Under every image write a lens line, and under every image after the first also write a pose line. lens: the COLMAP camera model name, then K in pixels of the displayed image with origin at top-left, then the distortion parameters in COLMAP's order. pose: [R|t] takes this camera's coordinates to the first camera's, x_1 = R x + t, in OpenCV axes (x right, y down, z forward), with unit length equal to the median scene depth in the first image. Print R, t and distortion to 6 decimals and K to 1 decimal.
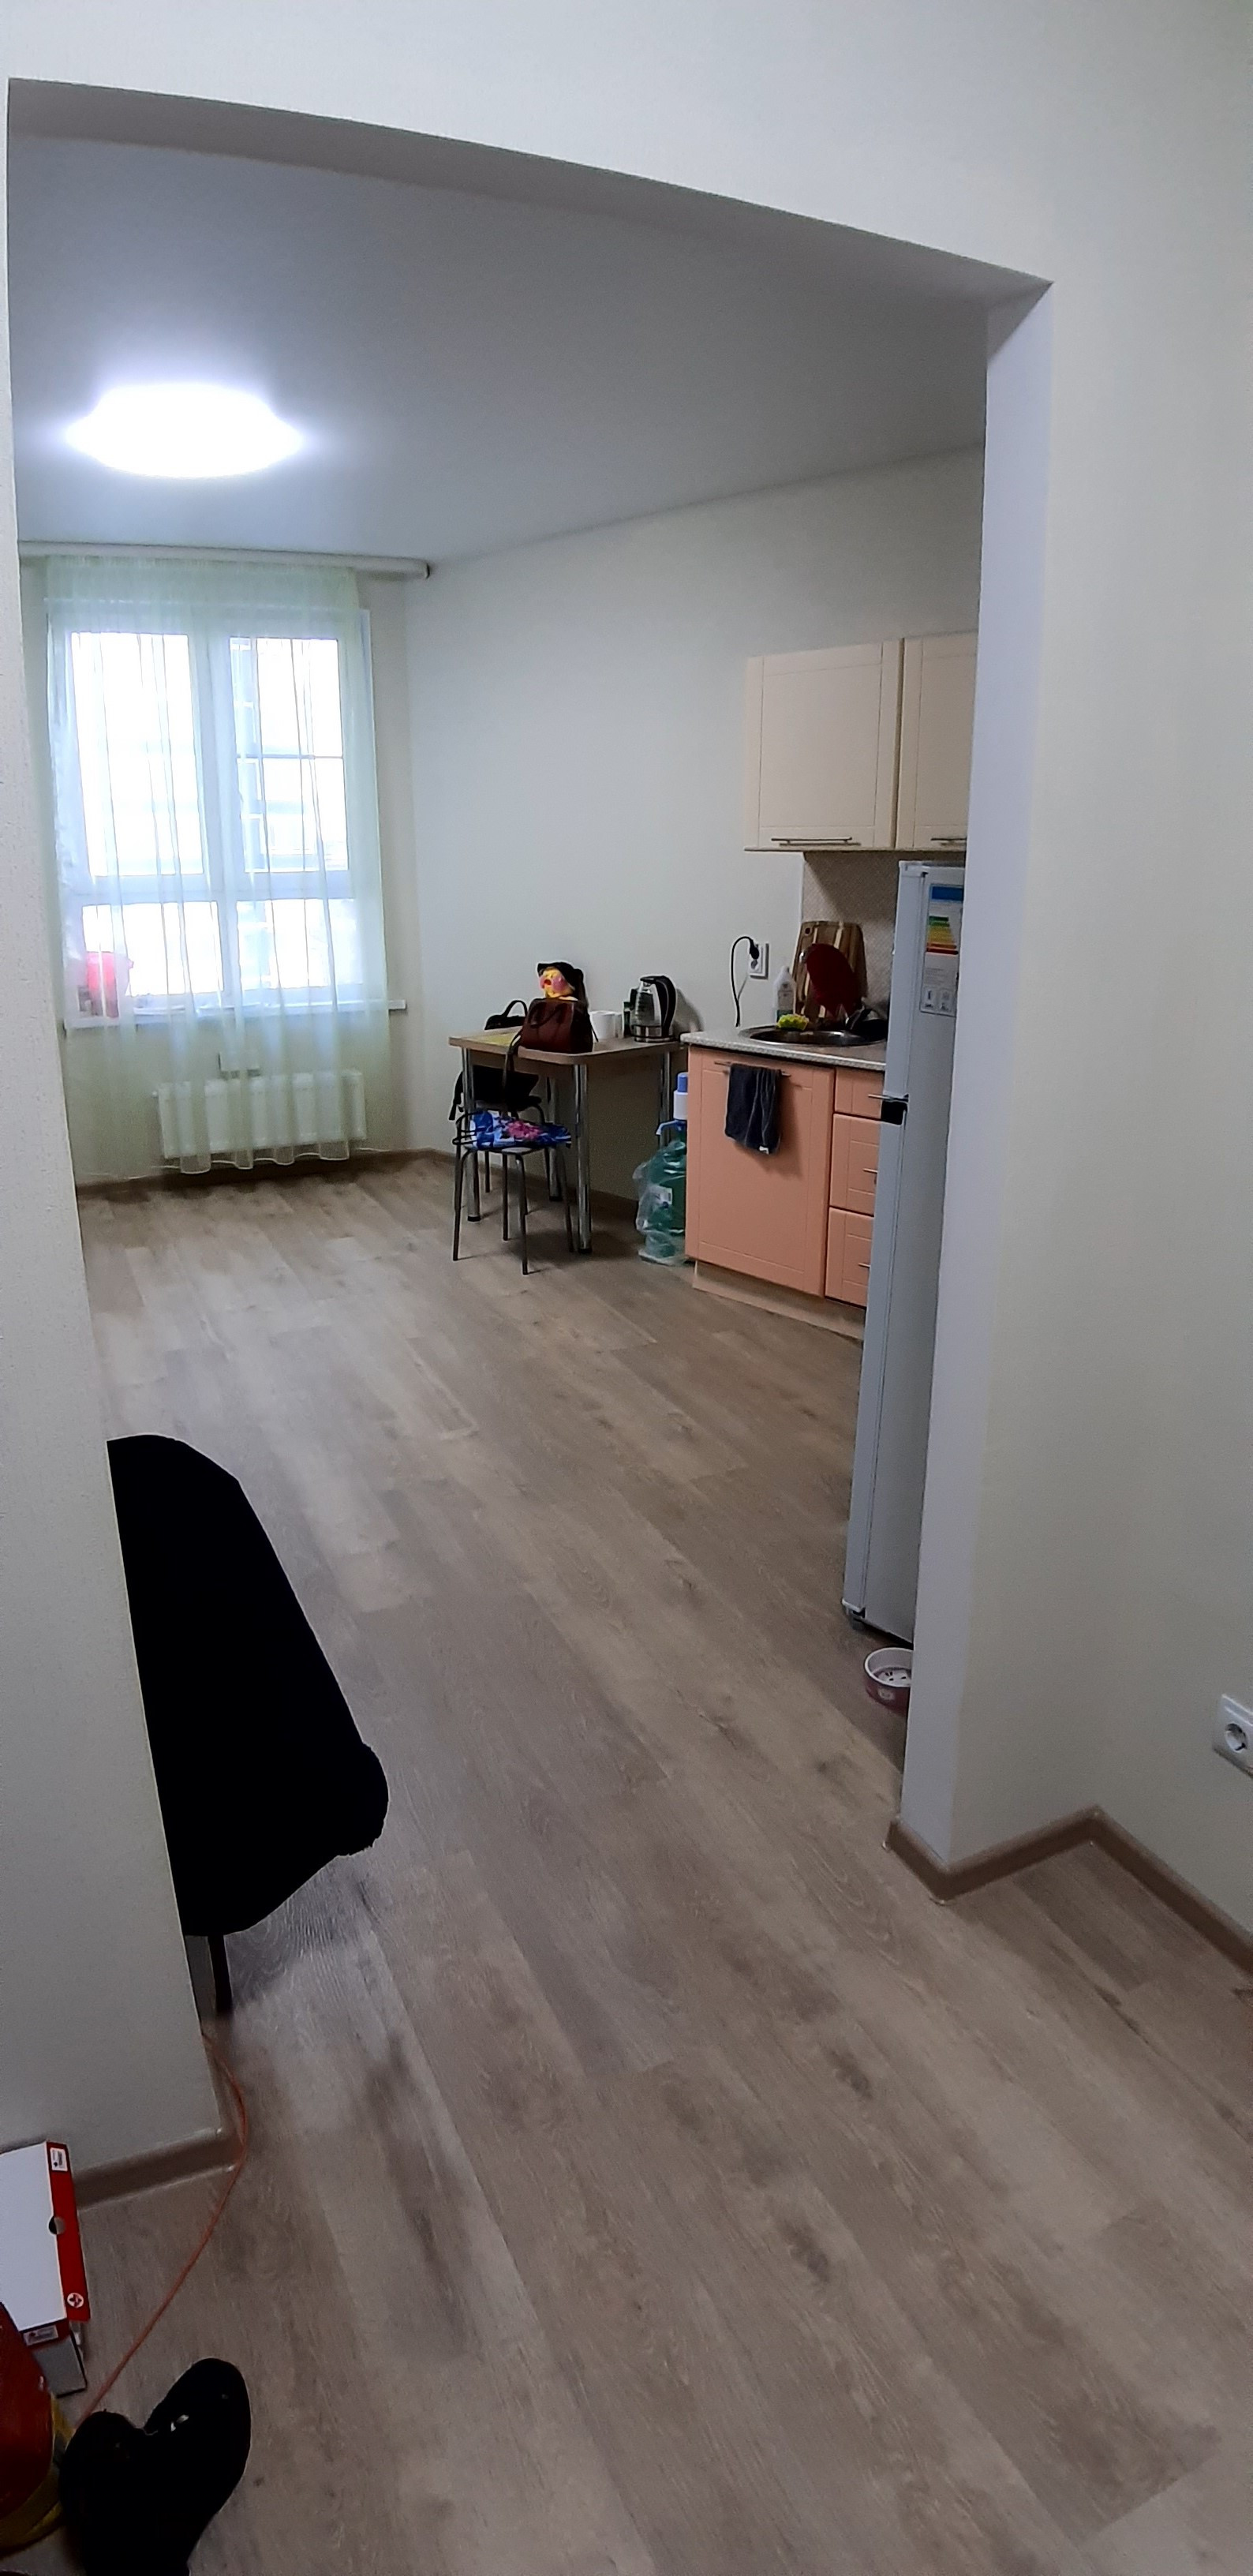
lens RADIAL K [[1337.0, 0, 611.5], [0, 1337.0, 1323.6], [0, 0, 1]] dist [-0.065958, -0.011167]
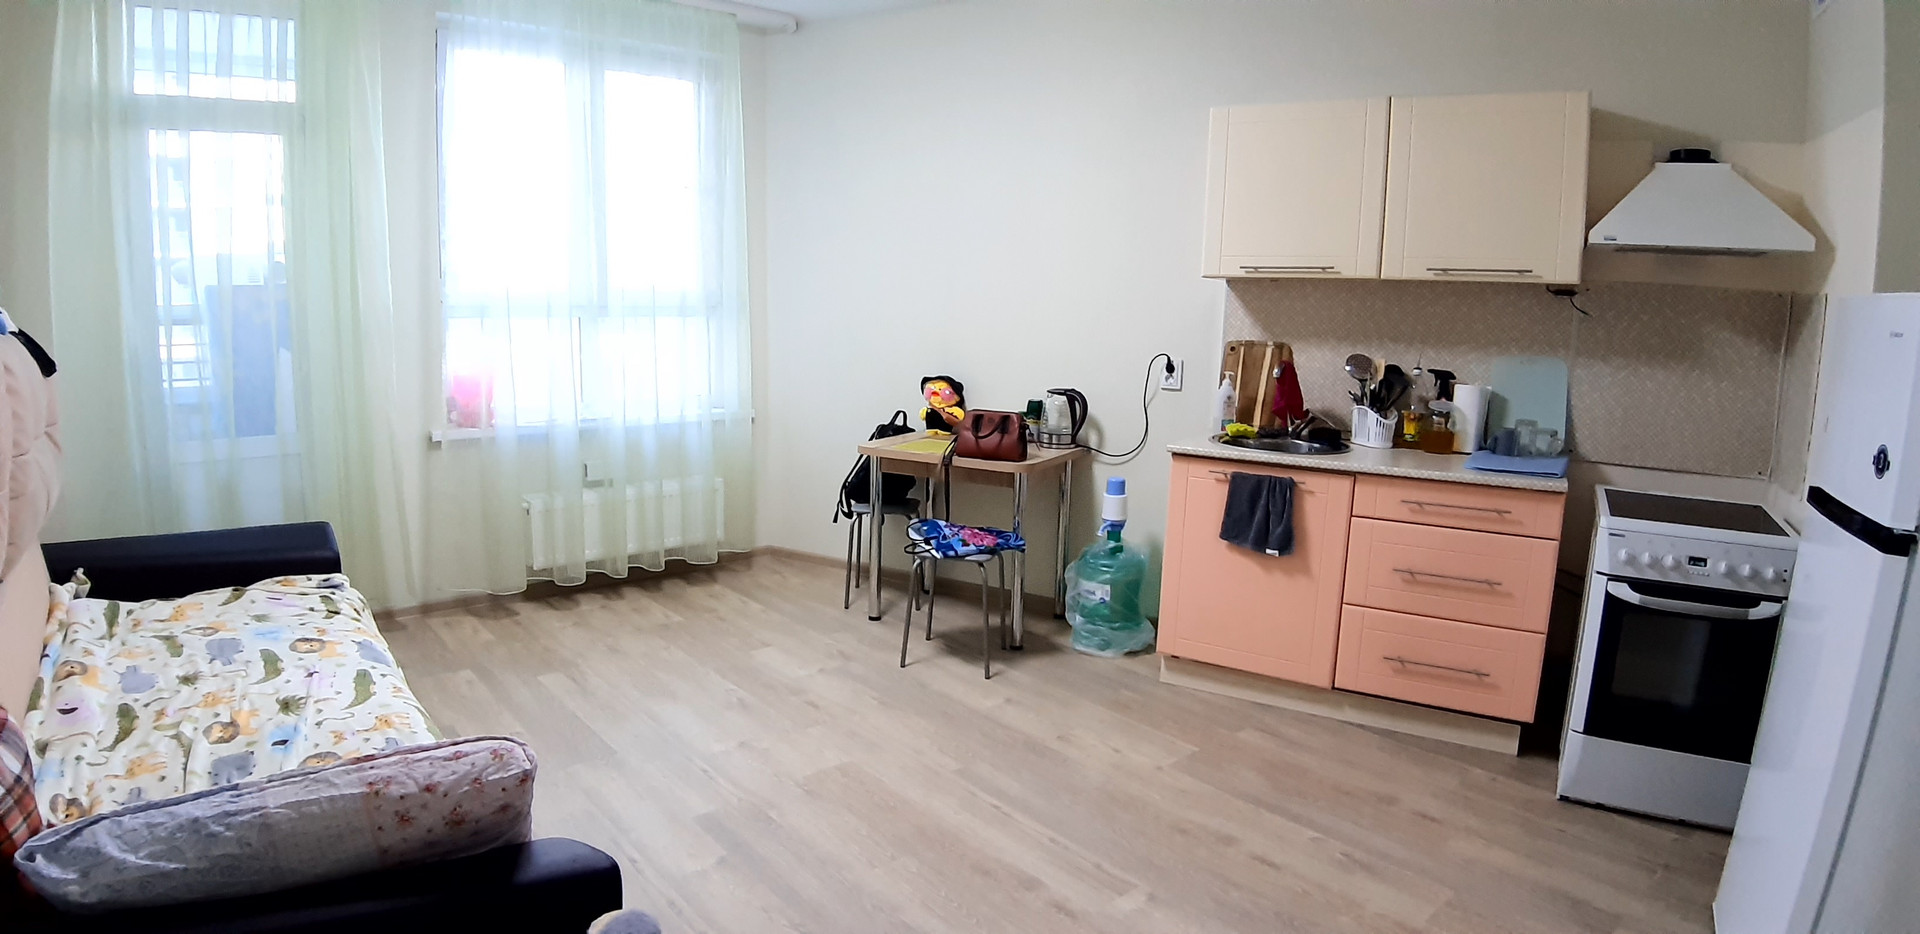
lens RADIAL K [[996.6, 0, 928.2], [0, 996.6, 489.1], [0, 0, 1]] dist [-0.065958, -0.011167]
pose [[0.964905, -0.027720, 0.261131, -0.289218], [0.066752, 0.987640, -0.141815, -0.072408], [-0.253972, 0.154269, 0.954829, 0.265072]]
